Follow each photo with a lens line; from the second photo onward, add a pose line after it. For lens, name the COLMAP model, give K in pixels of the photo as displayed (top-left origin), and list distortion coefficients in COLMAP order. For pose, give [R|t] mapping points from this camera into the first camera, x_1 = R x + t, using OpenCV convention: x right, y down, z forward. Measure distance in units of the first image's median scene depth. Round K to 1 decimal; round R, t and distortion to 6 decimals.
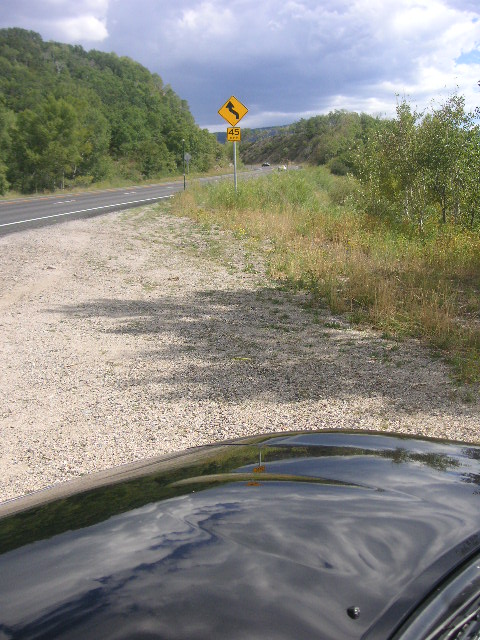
lens RADIAL K [[856.5, 0, 237.9], [0, 856.5, 319.3], [0, 0, 1]] dist [-0.166598, 0.000000]
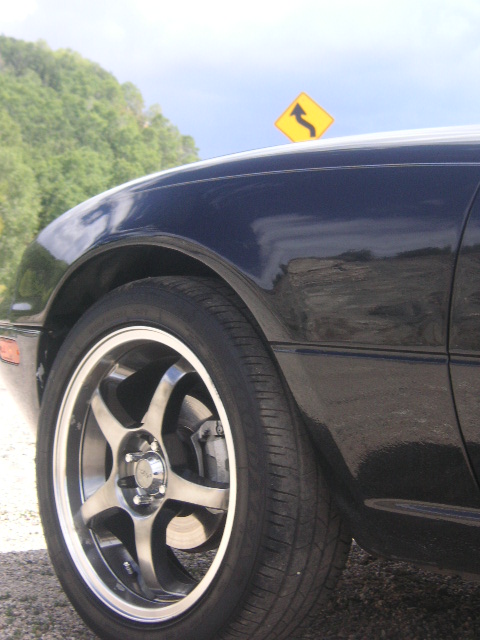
lens RADIAL K [[1814.1, 0, 239.6], [0, 1814.1, 320.5], [0, 0, 1]] dist [-0.198029, 0.000000]
pose [[0.999452, -0.007771, -0.032187, -0.002522], [0.002735, 0.988125, -0.153629, 0.009938], [0.032998, 0.153456, 0.987604, -0.015163]]
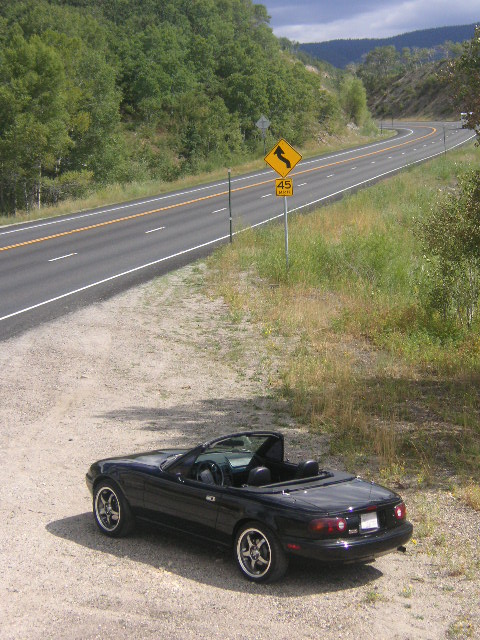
lens RADIAL K [[1756.2, 0, 242.2], [0, 1756.2, 319.5], [0, 0, 1]] dist [-0.016832, 0.000000]
pose [[0.996935, -0.004107, -0.078129, 0.020360], [-0.000542, 0.998235, -0.059390, 0.000394], [0.078235, 0.059250, 0.995173, -0.151465]]
